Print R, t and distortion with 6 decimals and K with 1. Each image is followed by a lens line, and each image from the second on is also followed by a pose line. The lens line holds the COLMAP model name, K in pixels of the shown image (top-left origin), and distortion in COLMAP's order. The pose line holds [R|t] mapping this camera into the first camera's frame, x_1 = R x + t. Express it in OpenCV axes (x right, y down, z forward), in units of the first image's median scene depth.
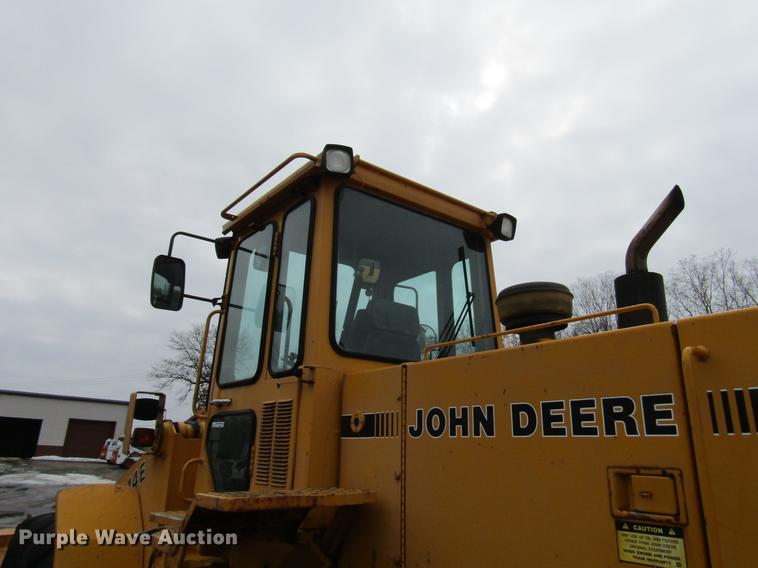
lens RADIAL K [[536.5, 0, 378.9], [0, 536.5, 283.3], [0, 0, 1]] dist [-0.003979, -0.003390]
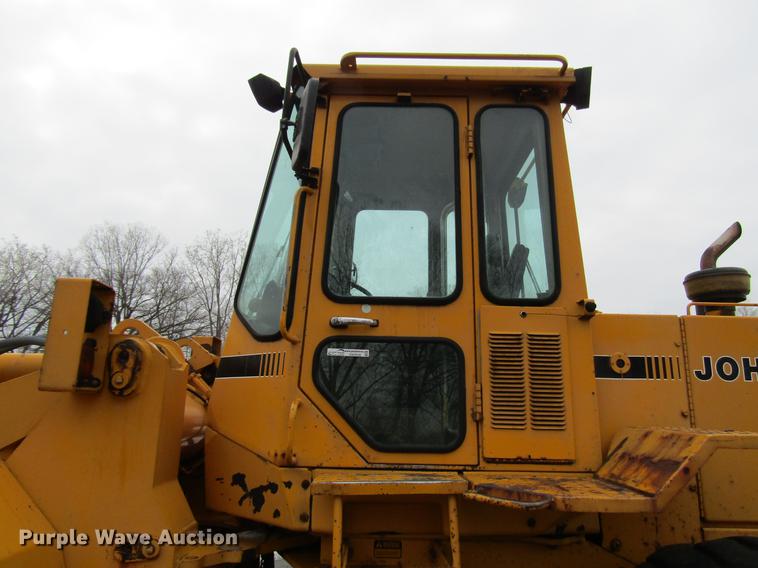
lens RADIAL K [[536.5, 0, 378.7], [0, 536.5, 282.8], [0, 0, 1]] dist [-0.003979, -0.003390]
pose [[0.626024, 0.175294, 0.759846, -1.153546], [-0.239536, 0.970525, -0.026547, 0.257117], [-0.742103, -0.165391, 0.649561, 0.737280]]
